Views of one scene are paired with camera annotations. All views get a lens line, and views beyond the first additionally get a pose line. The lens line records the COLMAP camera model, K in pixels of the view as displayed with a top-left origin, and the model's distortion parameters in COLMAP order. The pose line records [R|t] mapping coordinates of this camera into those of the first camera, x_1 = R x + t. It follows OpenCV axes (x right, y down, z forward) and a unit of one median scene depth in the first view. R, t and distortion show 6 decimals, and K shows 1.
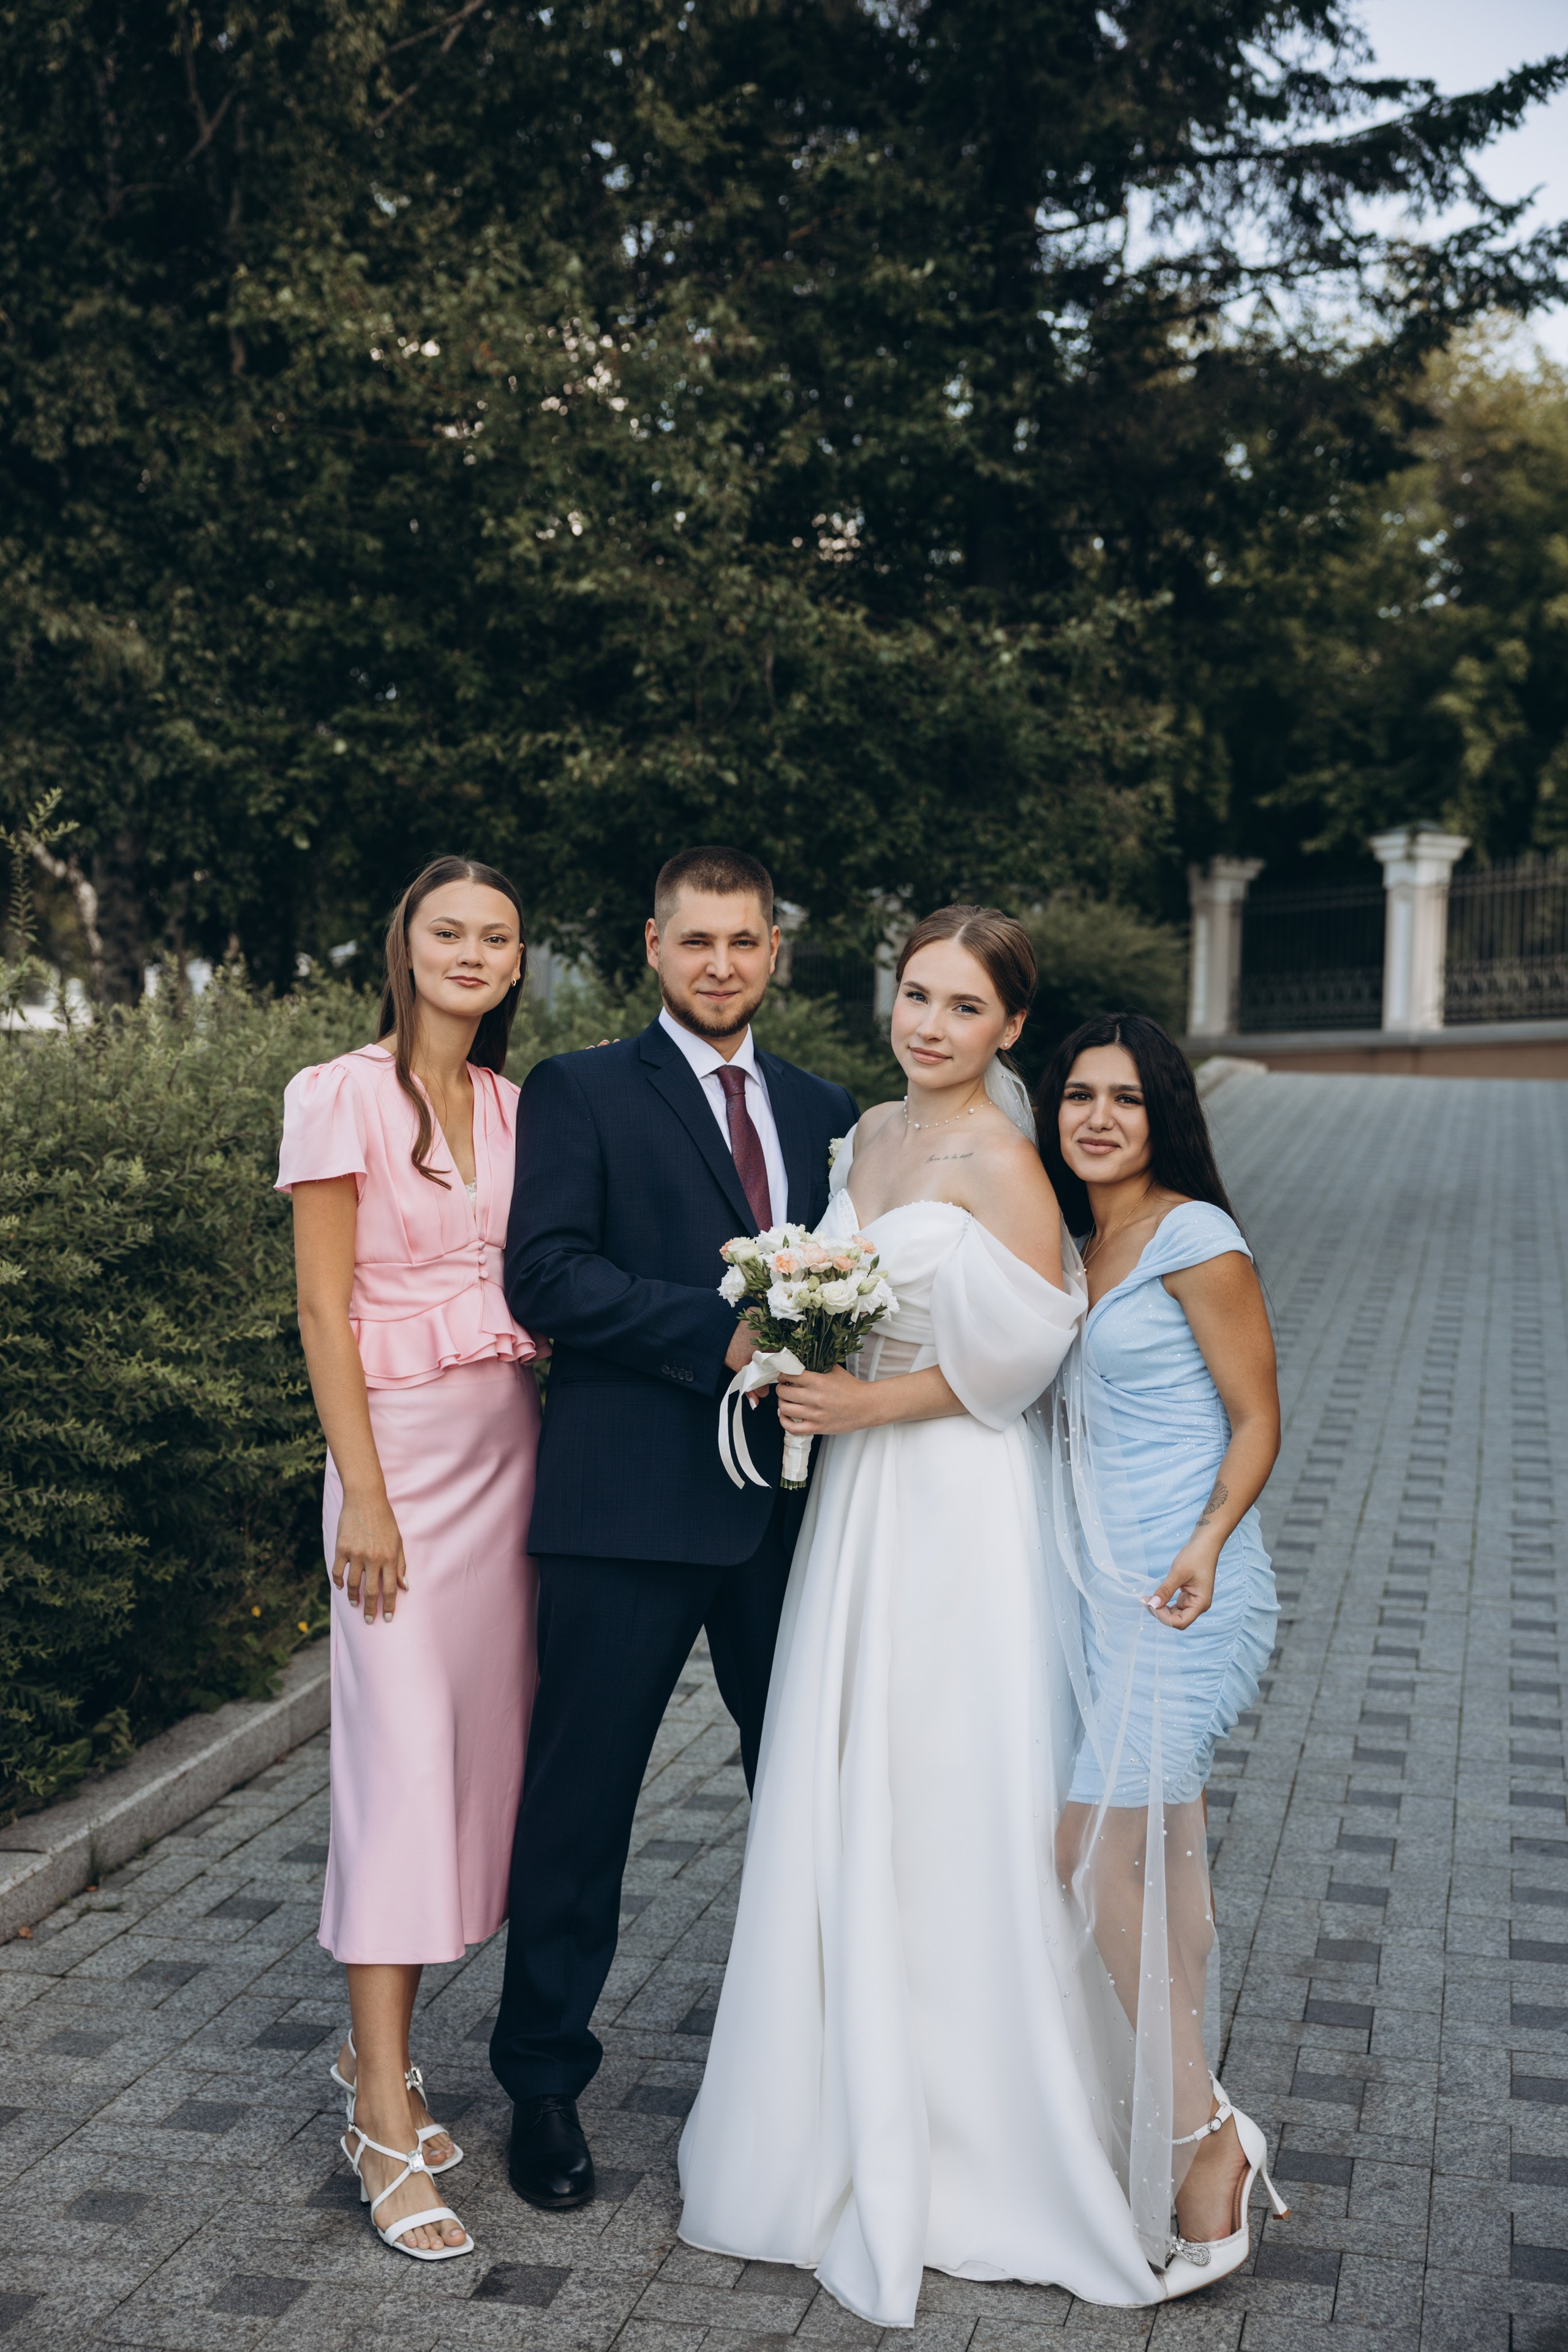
lens RADIAL K [[3002.7, 0, 769.9], [0, 3002.7, 1161.5], [0, 0, 1]] dist [0.219964, 0.000000]
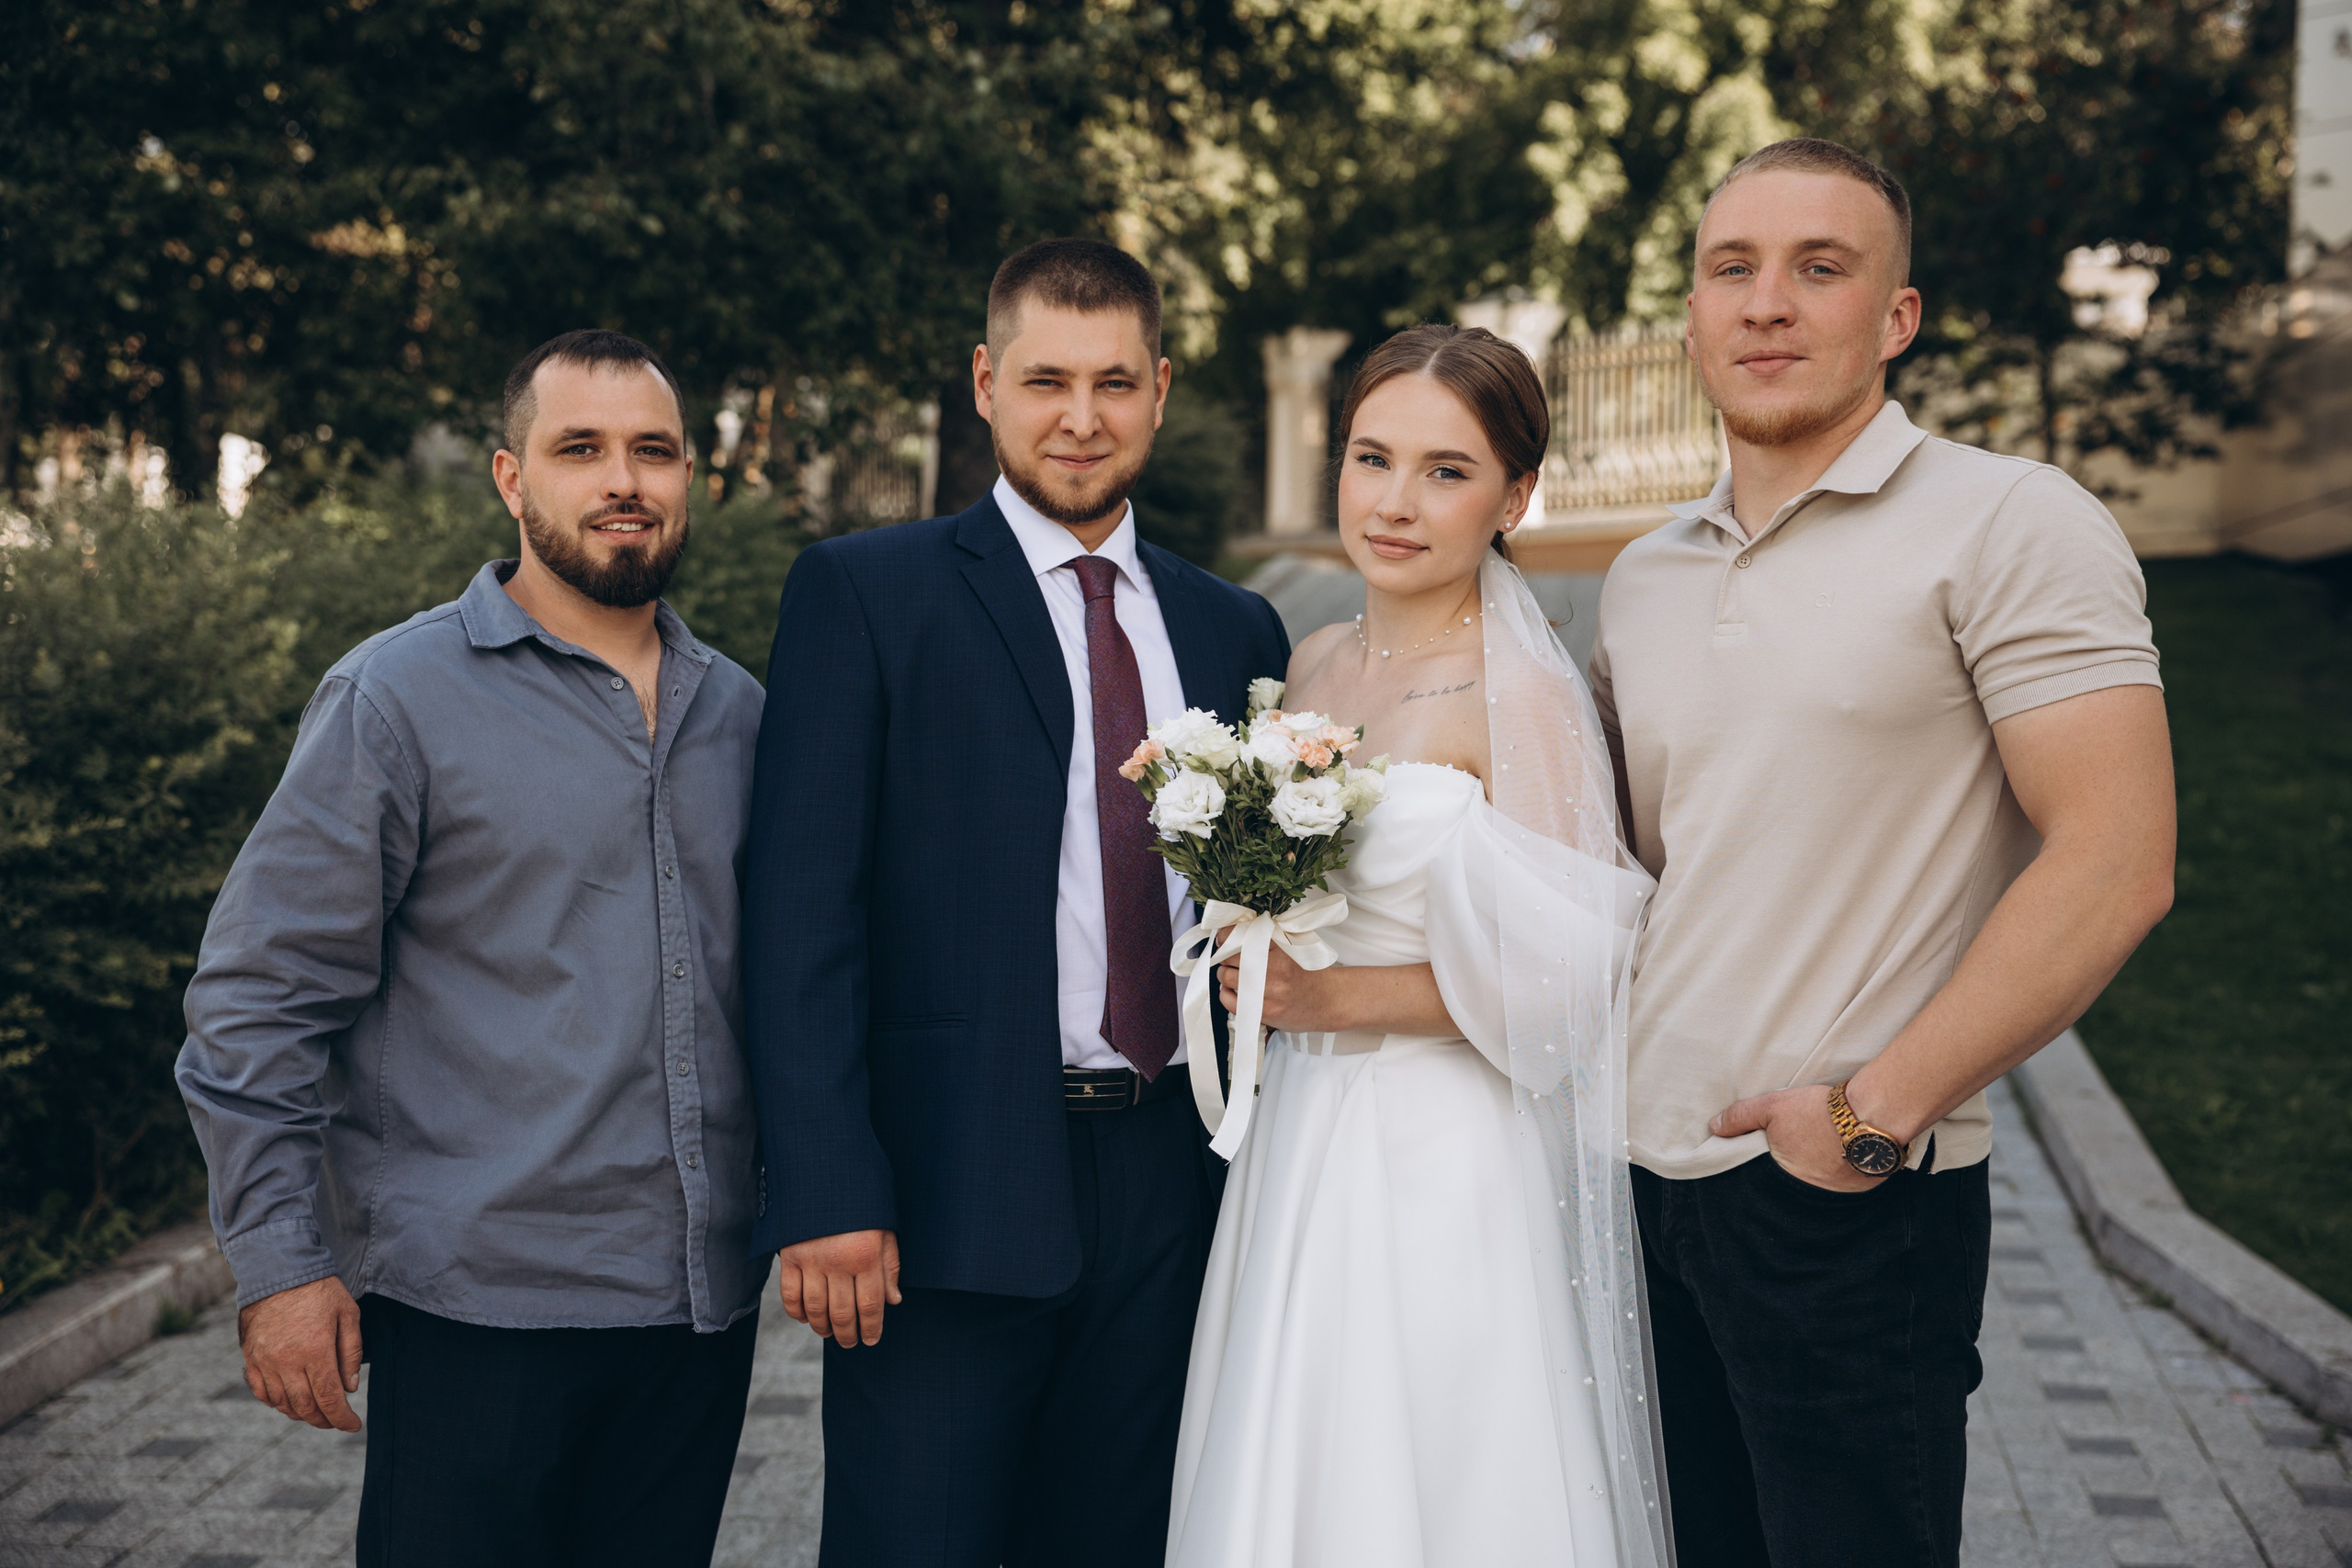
lens RADIAL K [[3295.6, 0, 1184.1], [0, 3295.6, 800.9], [0, 0, 1]] dist [0.269857, 0.000000]
pose [[0.994700, -0.022418, 0.100348, 0.035351], [0.018565, 0.999060, 0.039164, -0.000496], [-0.101131, -0.037093, 0.994181, 0.048371]]
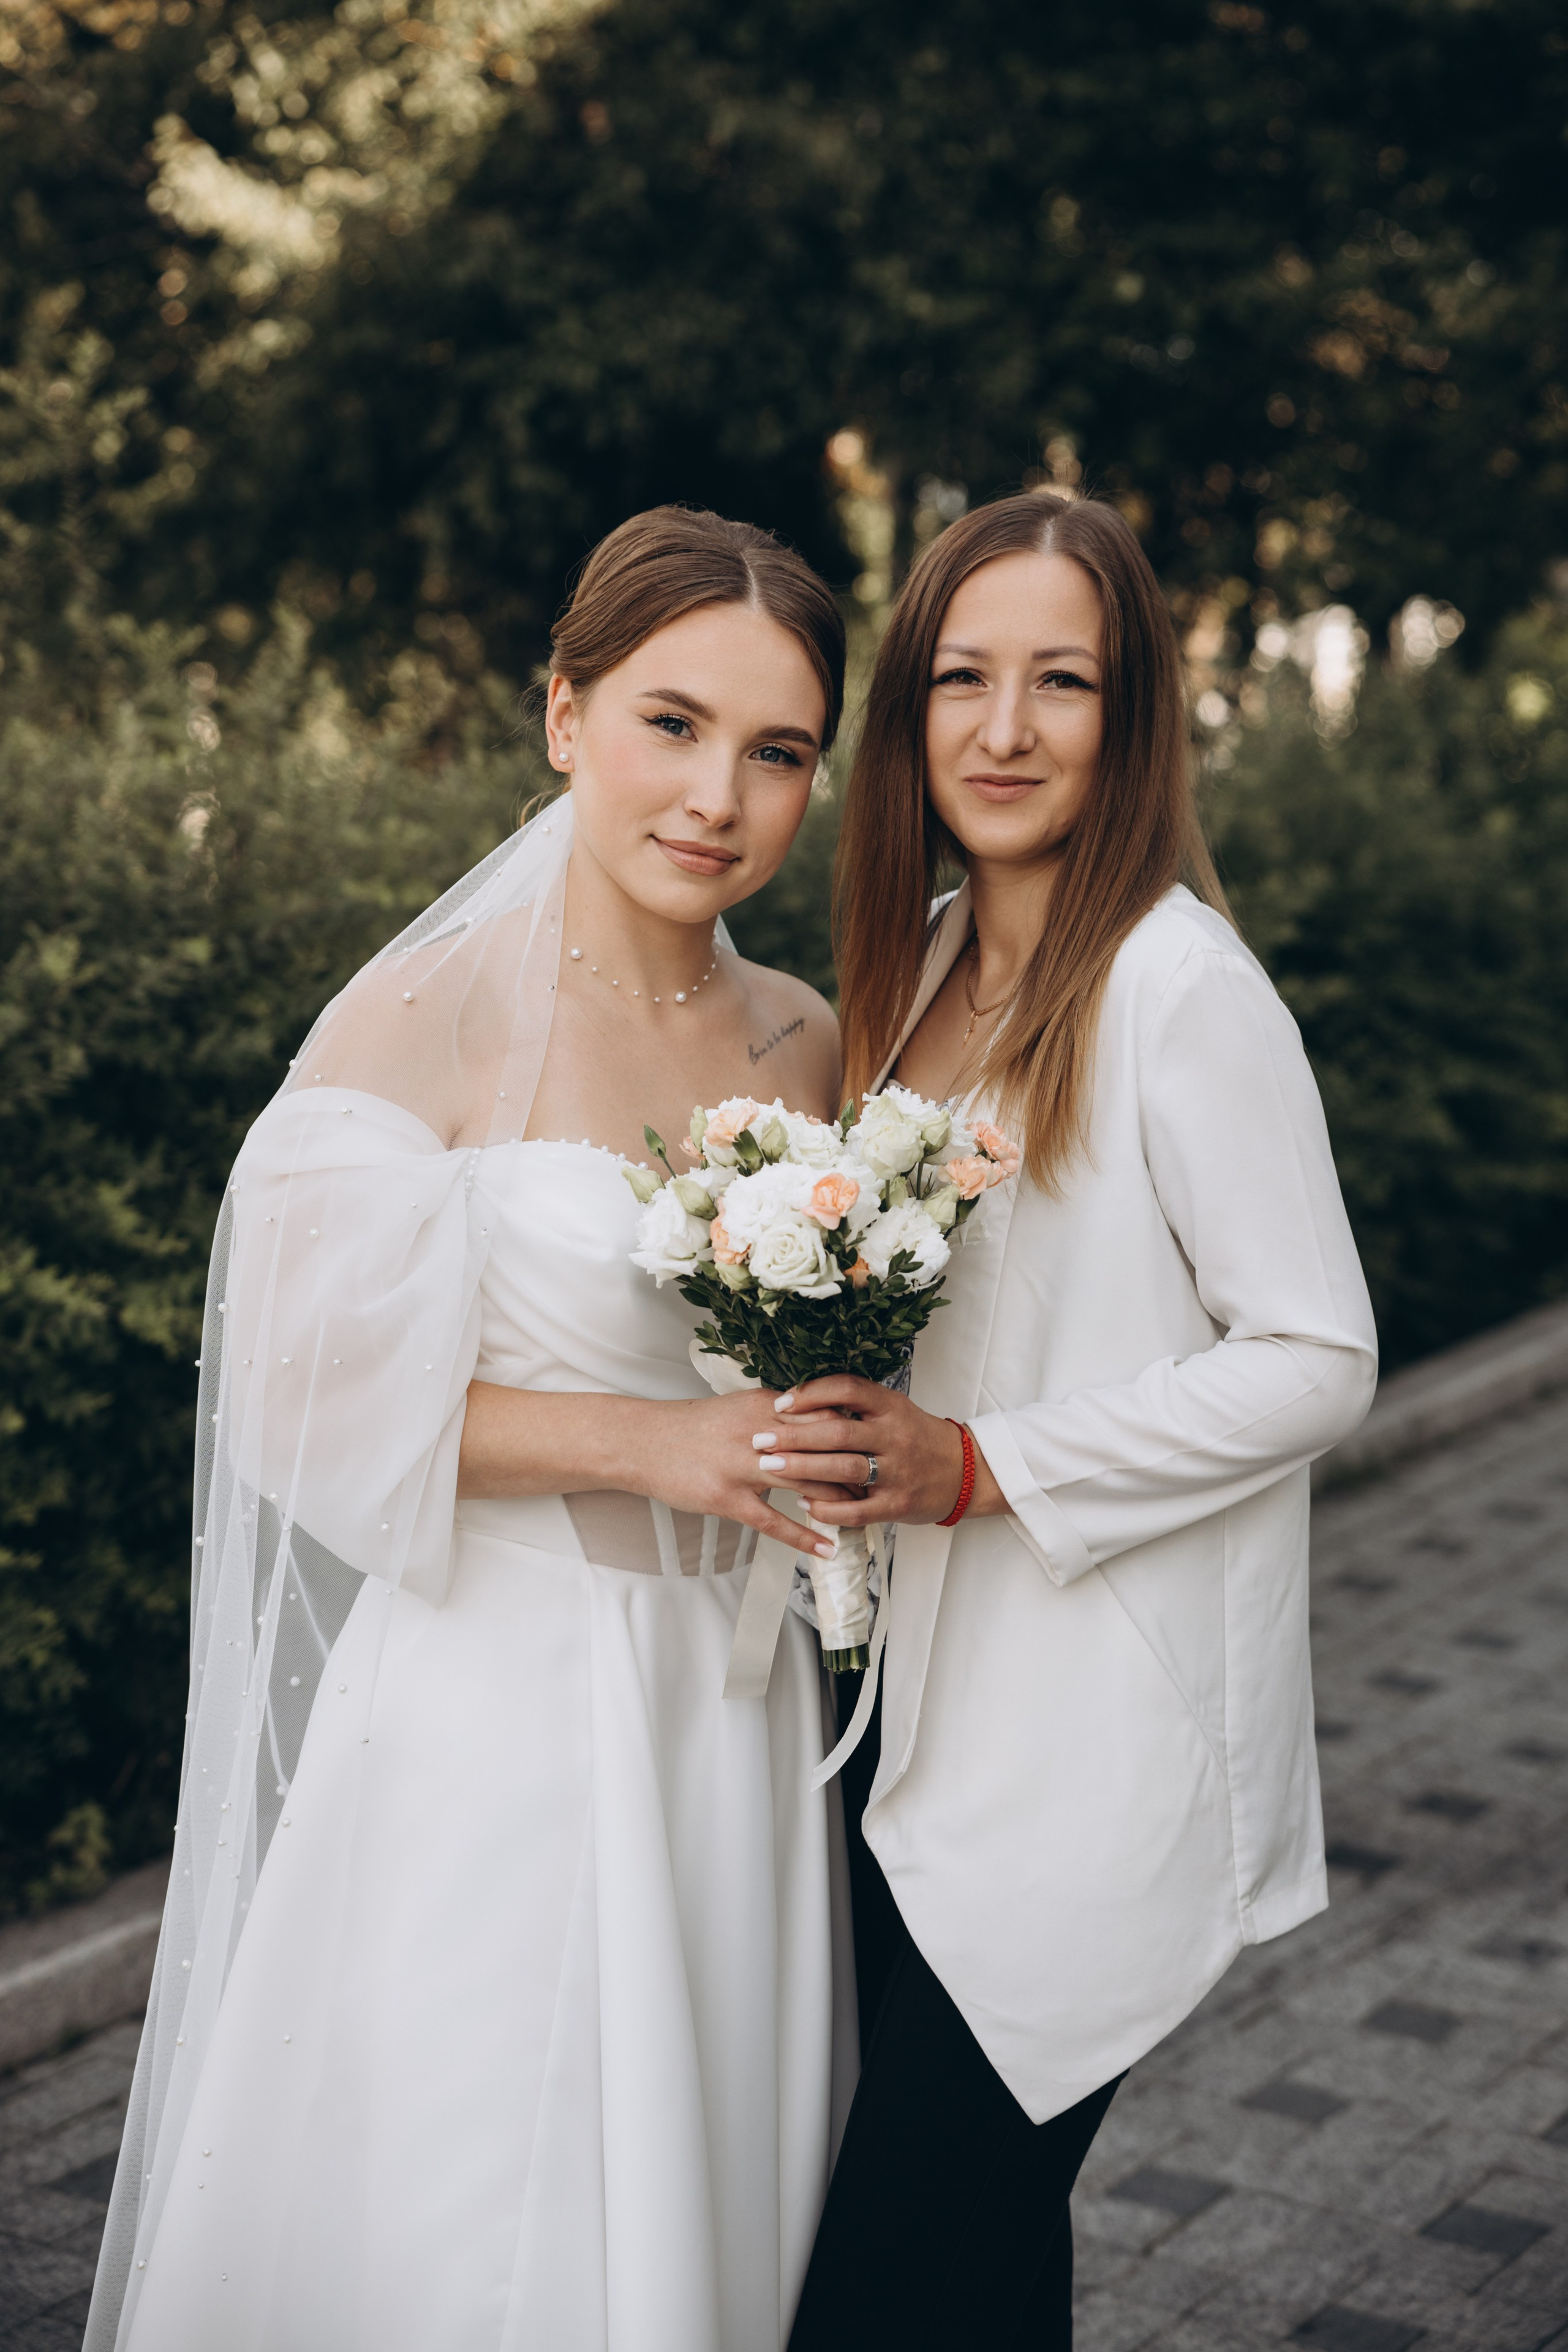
lens RADIAL K [[4055.2, 0, 795.3], [0, 4055.2, 1113.6], [0, 0, 1]] dist [0.427009, 0.000000]
pose [[0.940931, 0.041862, -0.336000, 0.101661], [-0.023356, 0.997989, 0.058931, -0.008885], [0.337791, -0.047603, 0.940017, 0.121383]]
